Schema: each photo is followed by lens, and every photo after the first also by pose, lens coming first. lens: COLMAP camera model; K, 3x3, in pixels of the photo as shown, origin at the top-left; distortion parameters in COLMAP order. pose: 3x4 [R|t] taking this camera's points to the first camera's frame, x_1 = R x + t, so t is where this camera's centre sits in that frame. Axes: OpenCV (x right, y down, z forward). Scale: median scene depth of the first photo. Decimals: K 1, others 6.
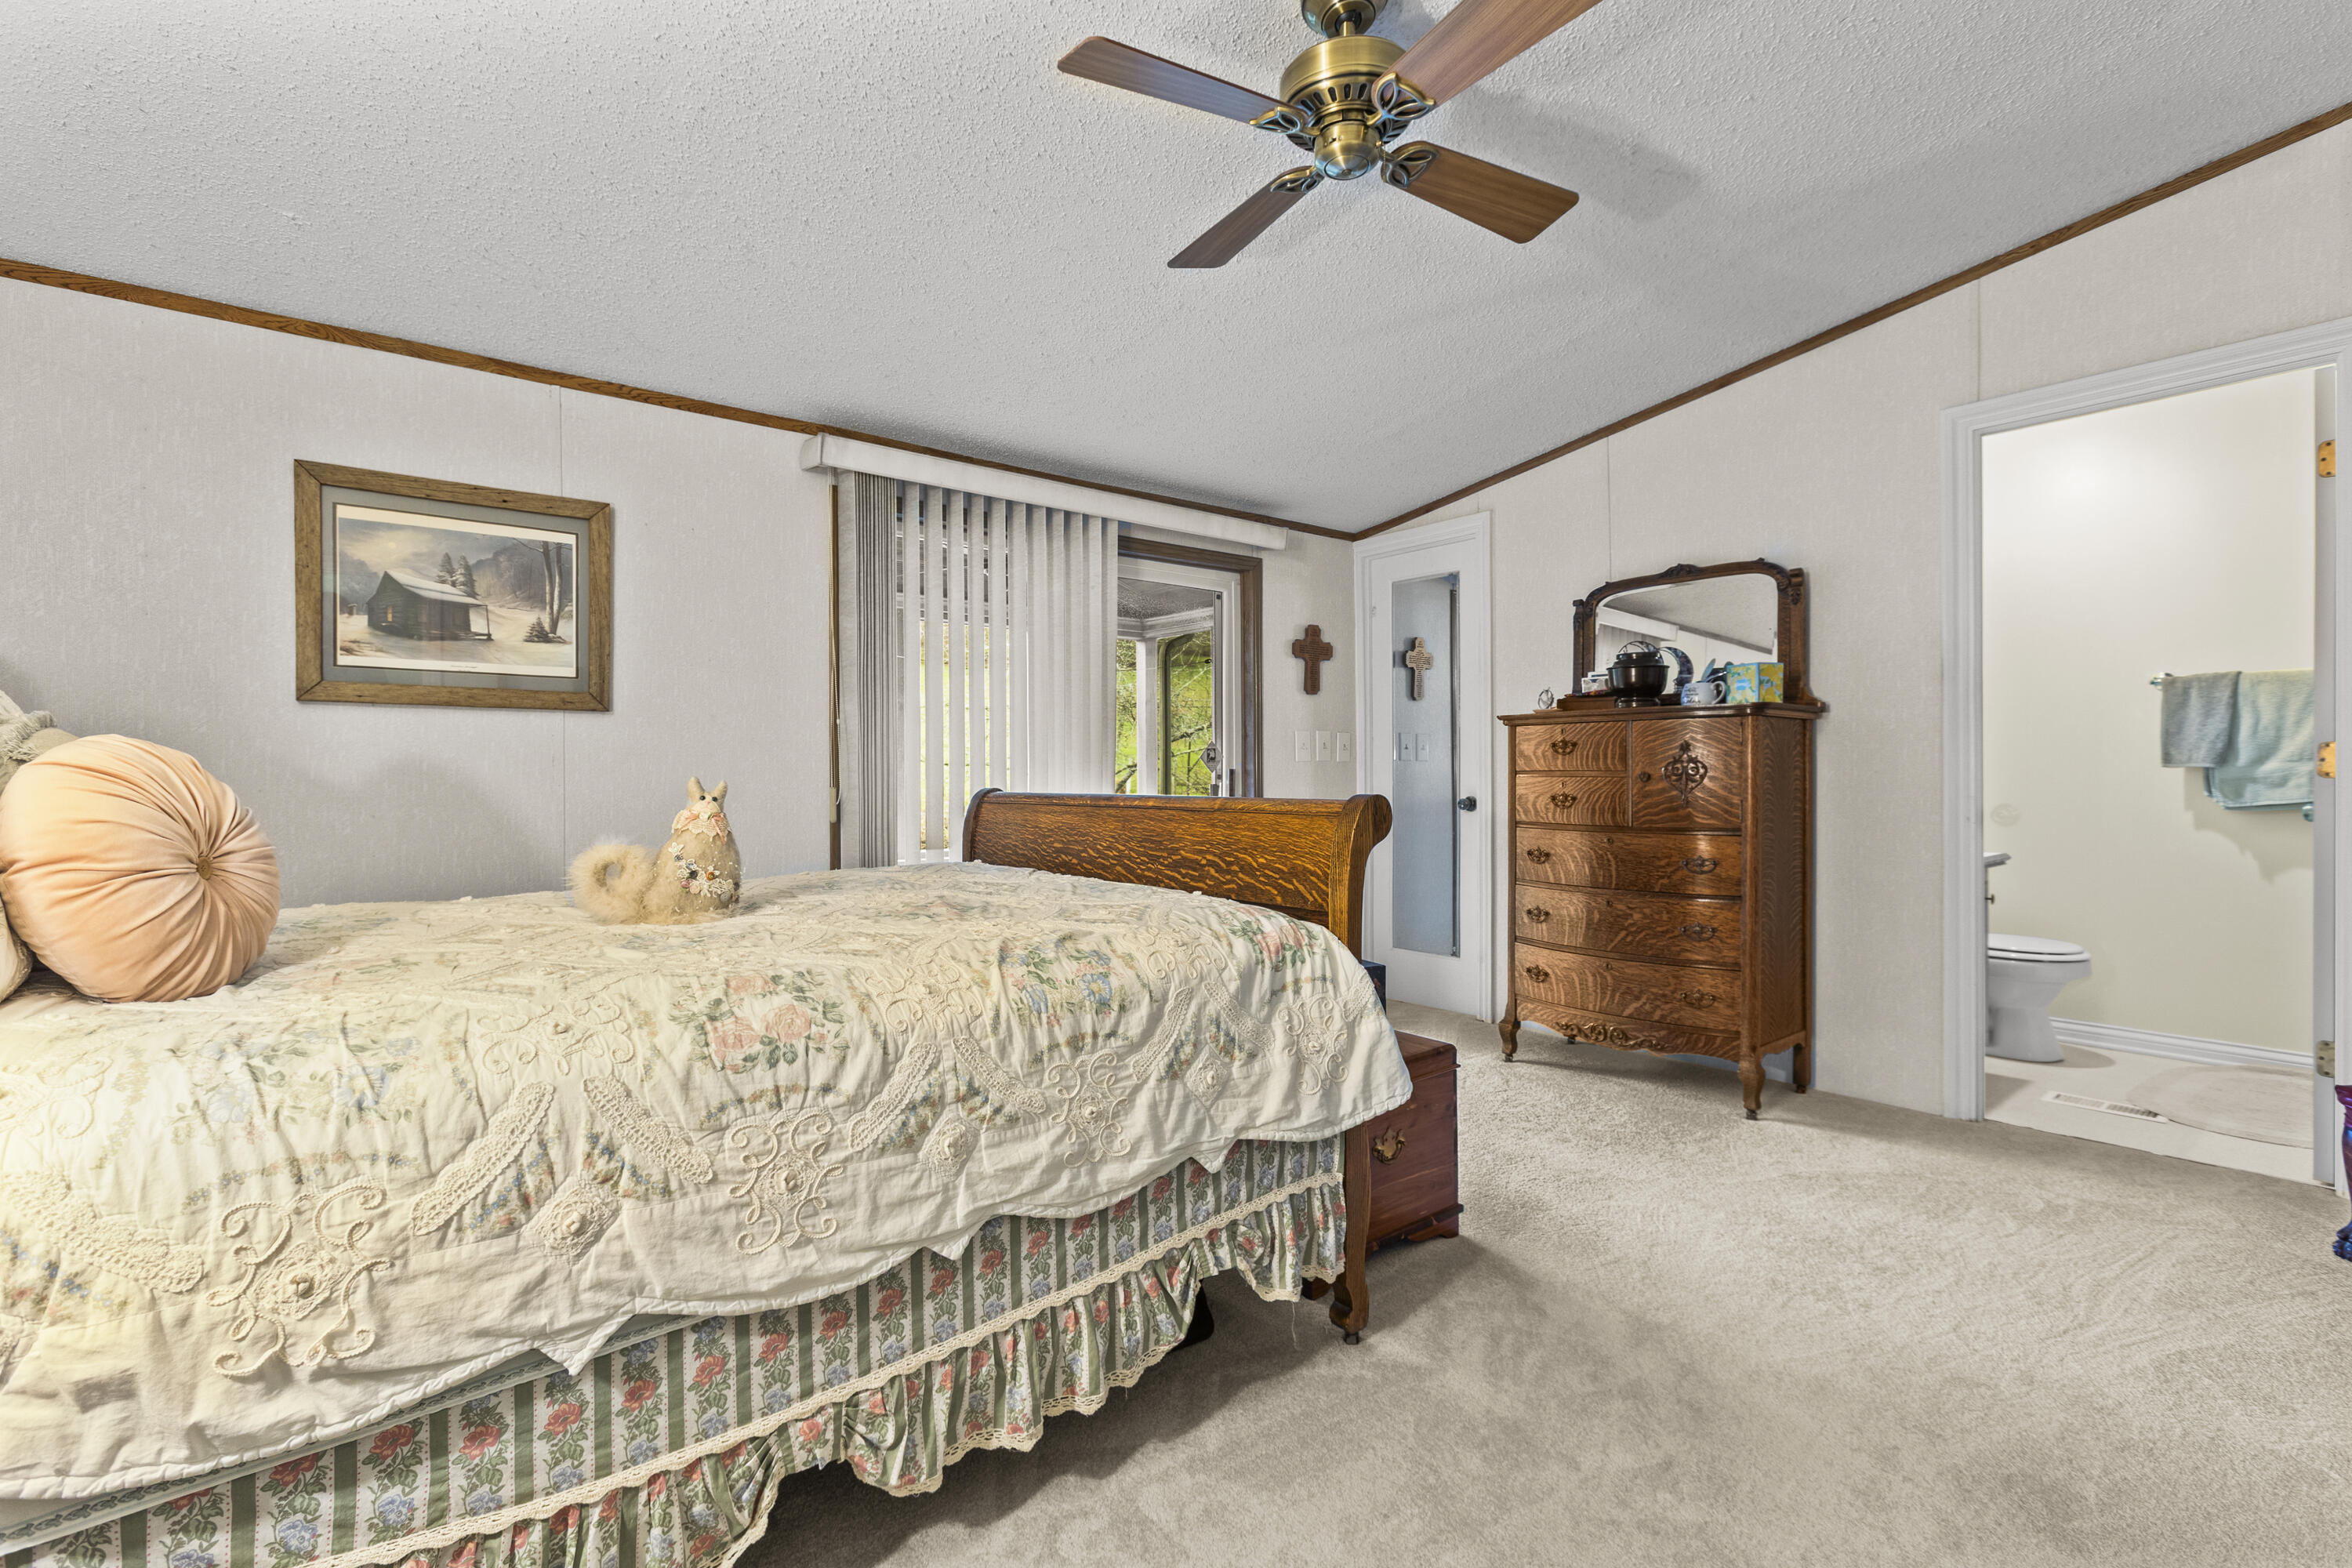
lens RADIAL K [[1058.1, 0, 1178.5], [0, 1058.1, 778.2], [0, 0, 1]] dist [-0.007068, 0.001087]
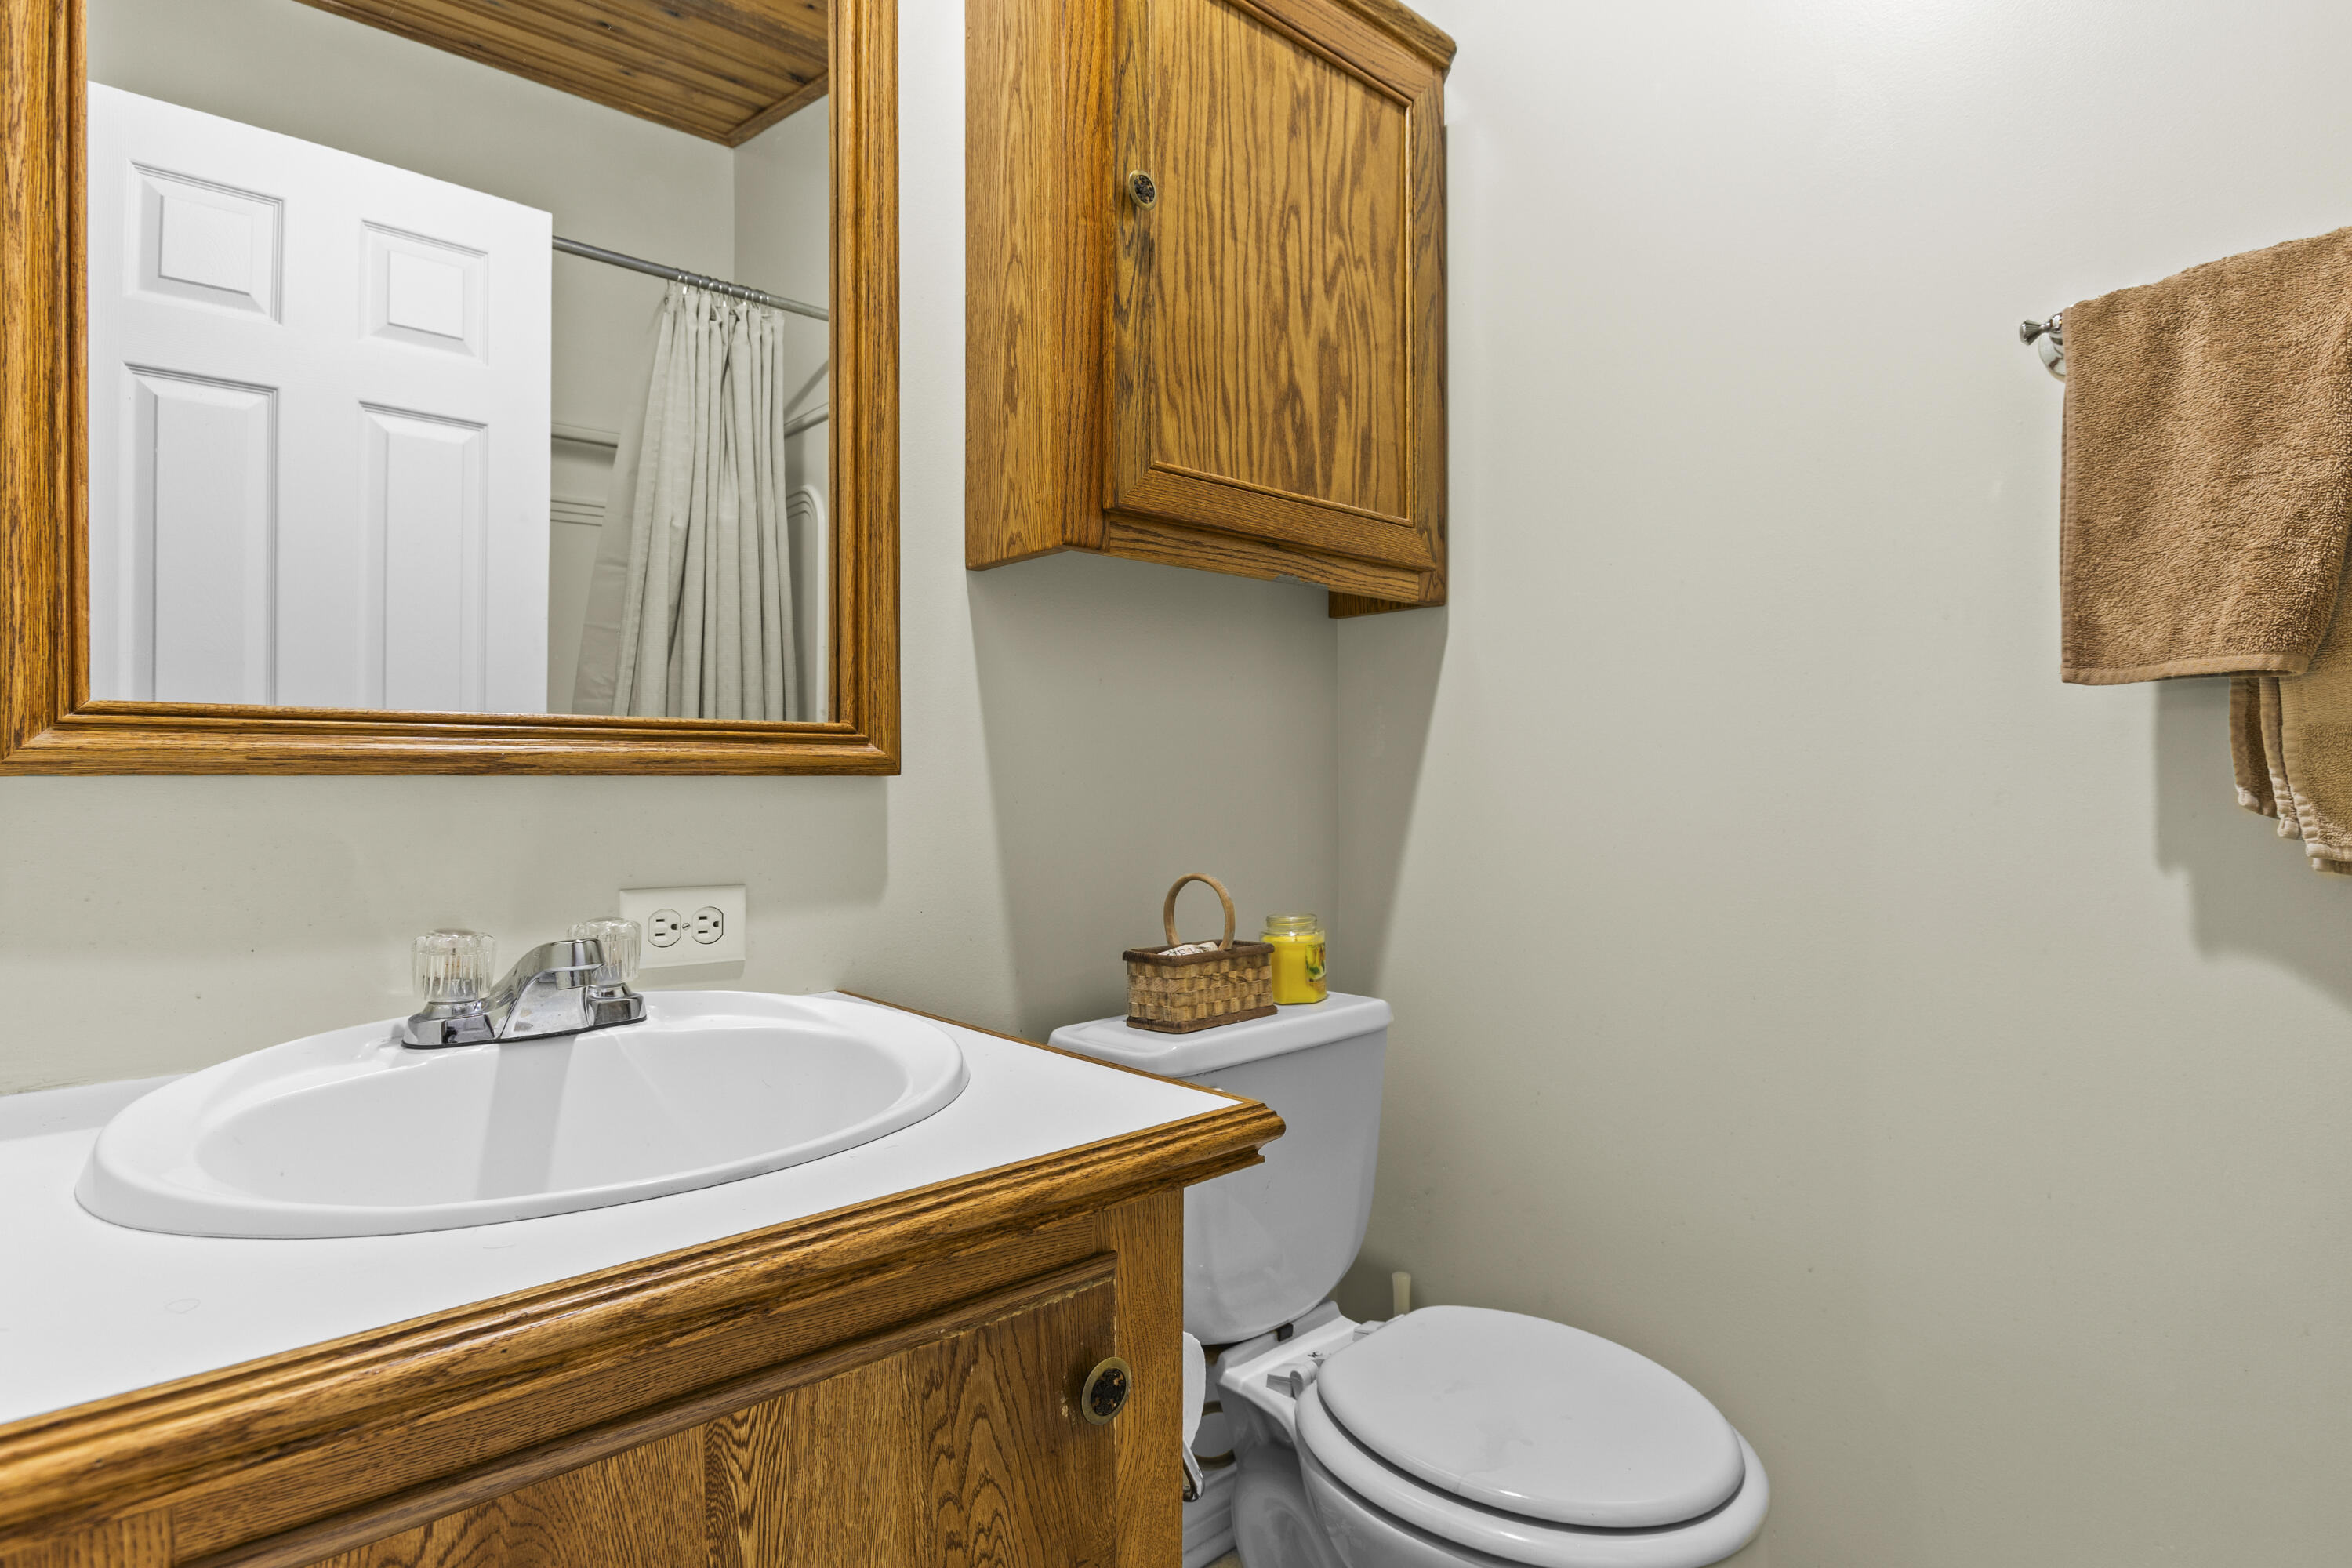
lens RADIAL K [[1270.9, 0, 1174.4], [0, 1270.9, 788.3], [0, 0, 1]] dist [0.005013, 0.000735]
pose [[0.996378, 0.001821, 0.085013, 0.720239], [-0.001730, 0.999998, -0.001148, 0.013026], [-0.085015, 0.000997, 0.996379, 0.741660]]
